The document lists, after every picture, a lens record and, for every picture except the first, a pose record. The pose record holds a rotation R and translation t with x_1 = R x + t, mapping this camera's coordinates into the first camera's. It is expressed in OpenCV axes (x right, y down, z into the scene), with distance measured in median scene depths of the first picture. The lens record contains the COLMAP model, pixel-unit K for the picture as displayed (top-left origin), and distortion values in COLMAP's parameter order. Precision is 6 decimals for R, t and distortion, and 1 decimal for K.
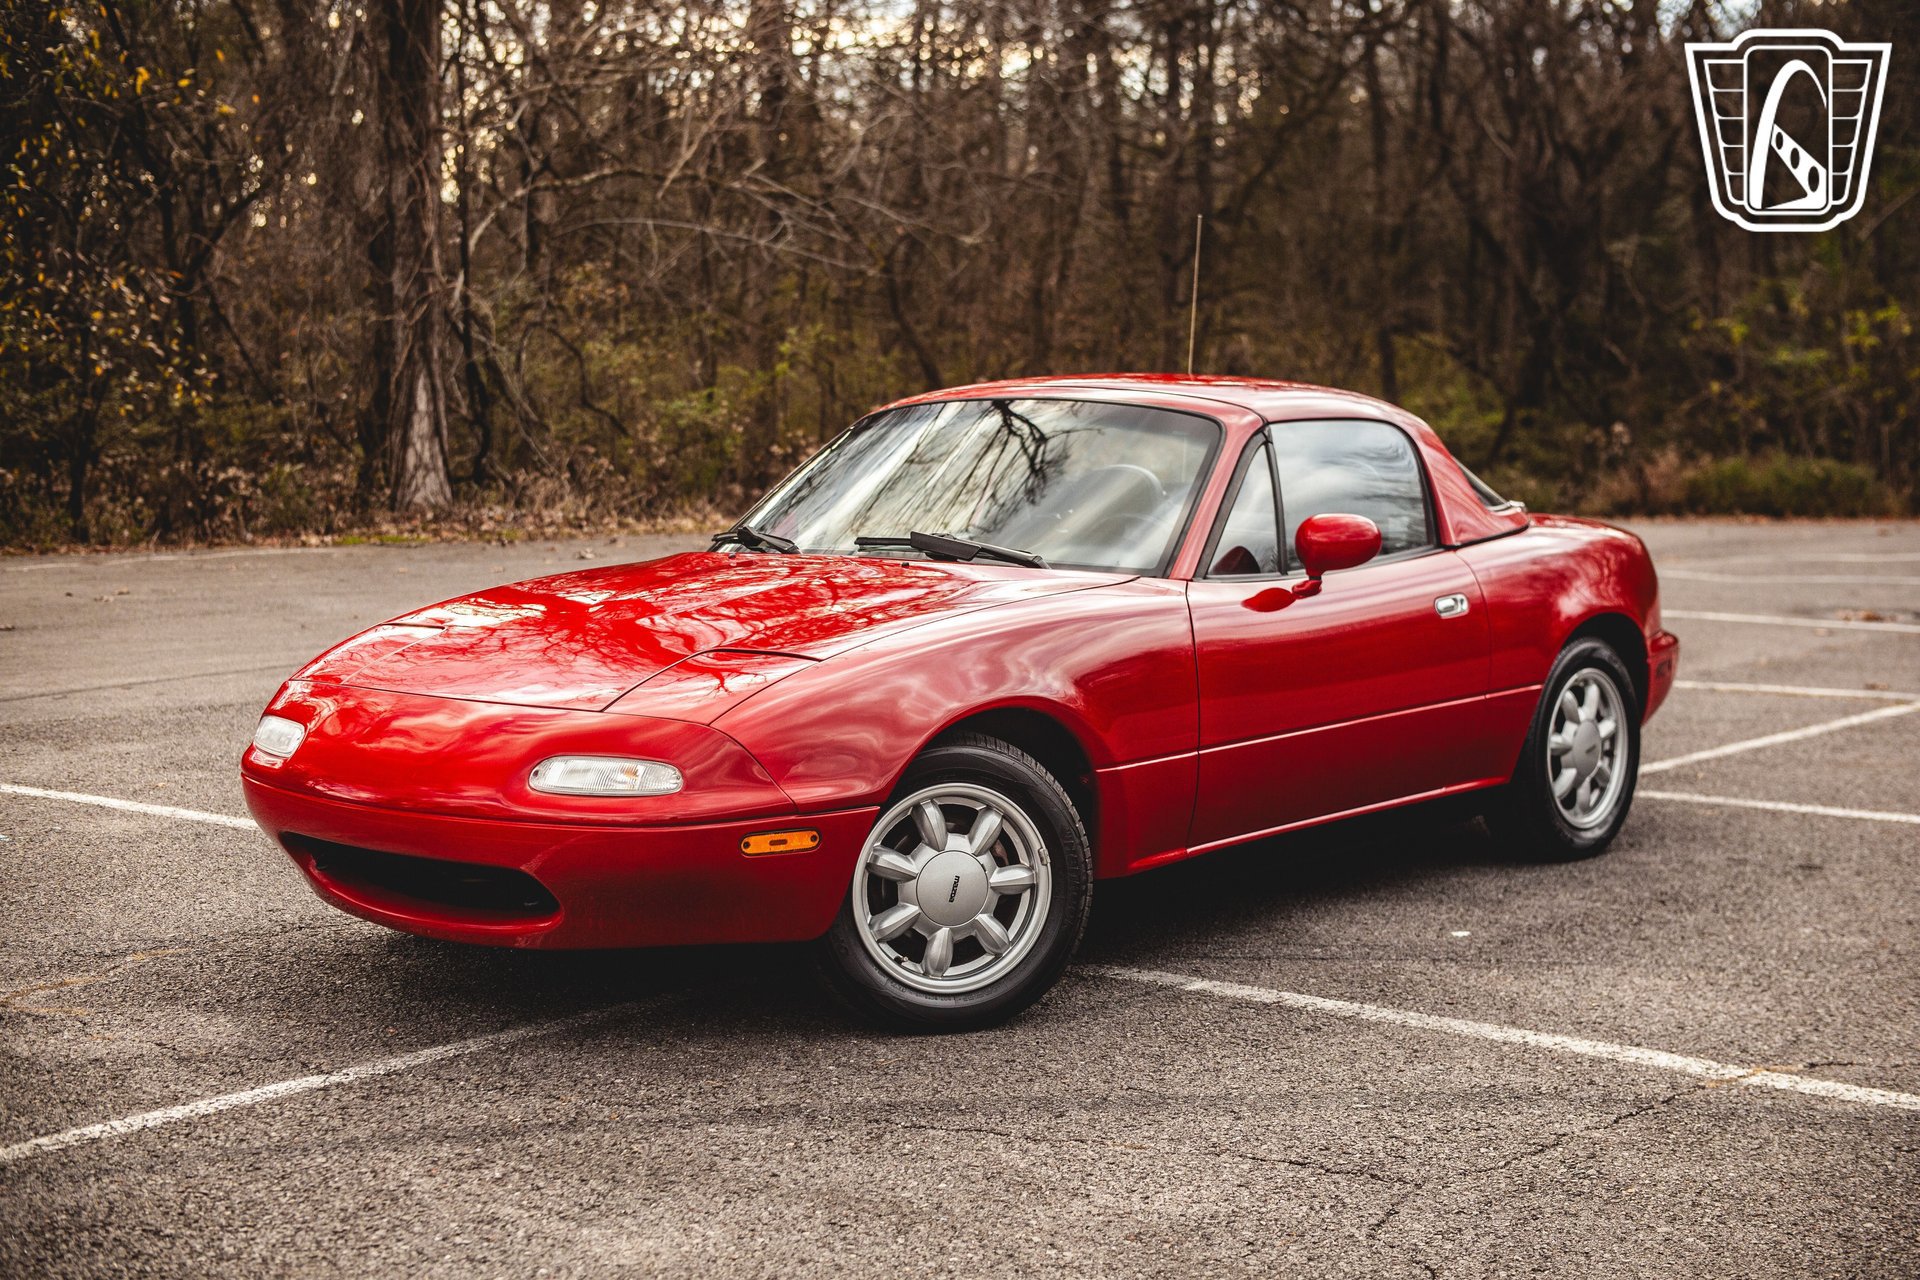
lens RADIAL K [[2910.8, 0, 960.0], [0, 2910.8, 640.0], [0, 0, 1]] dist [-0.128944, 0.160366]
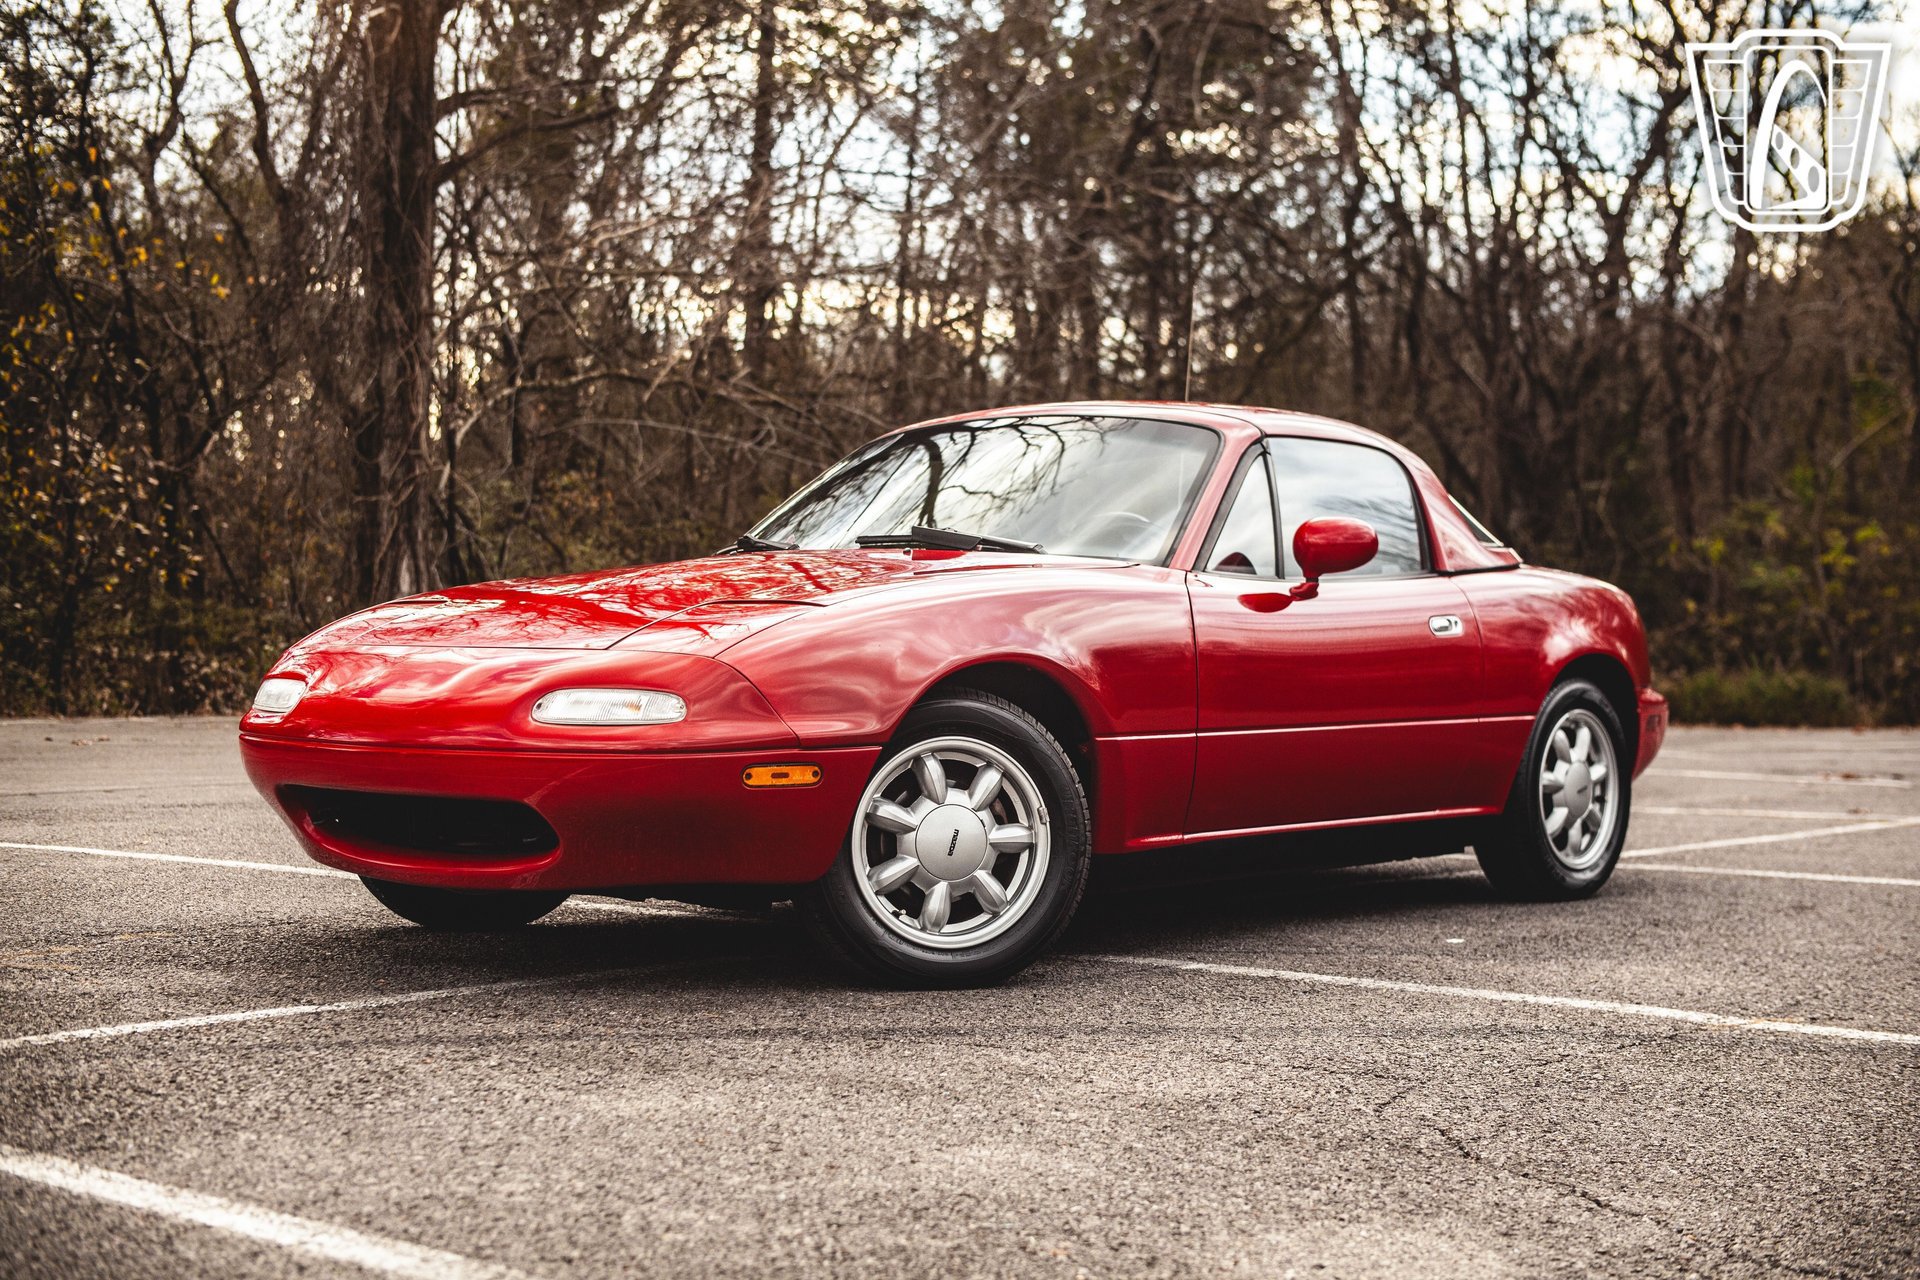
lens RADIAL K [[2910.8, 0, 960.0], [0, 2910.8, 640.0], [0, 0, 1]] dist [-0.128944, 0.160366]
pose [[0.999785, 0.018651, 0.009092, -0.009898], [-0.017764, 0.995833, -0.089446, 0.103820], [-0.010722, 0.089265, 0.995950, -0.000804]]
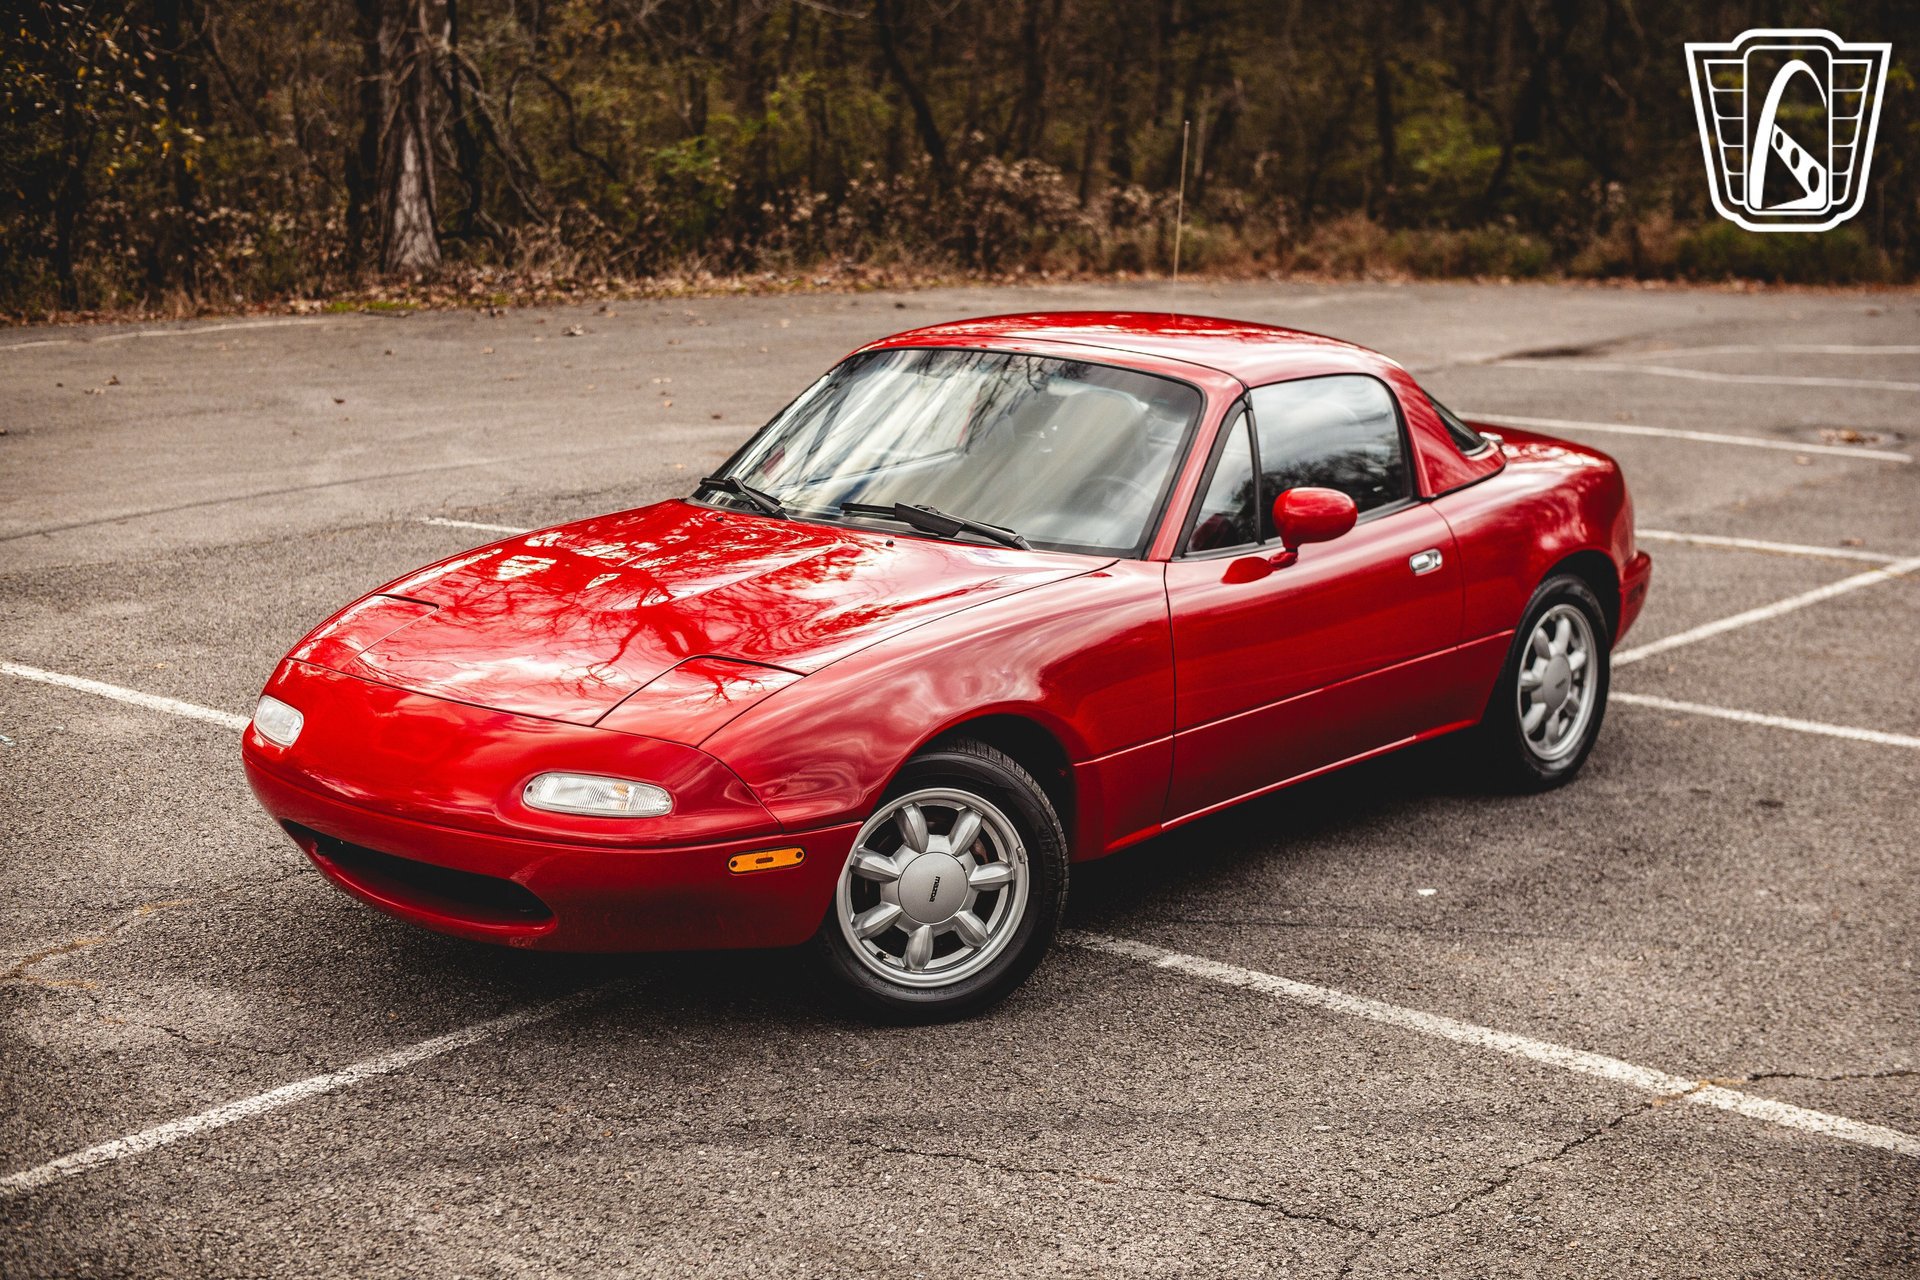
lens RADIAL K [[2910.8, 0, 960.0], [0, 2910.8, 640.0], [0, 0, 1]] dist [-0.128944, 0.160366]
pose [[0.999974, 0.006249, 0.003626, 0.002621], [-0.006597, 0.994378, 0.105680, -0.109993], [-0.002945, -0.105701, 0.994394, -0.019465]]
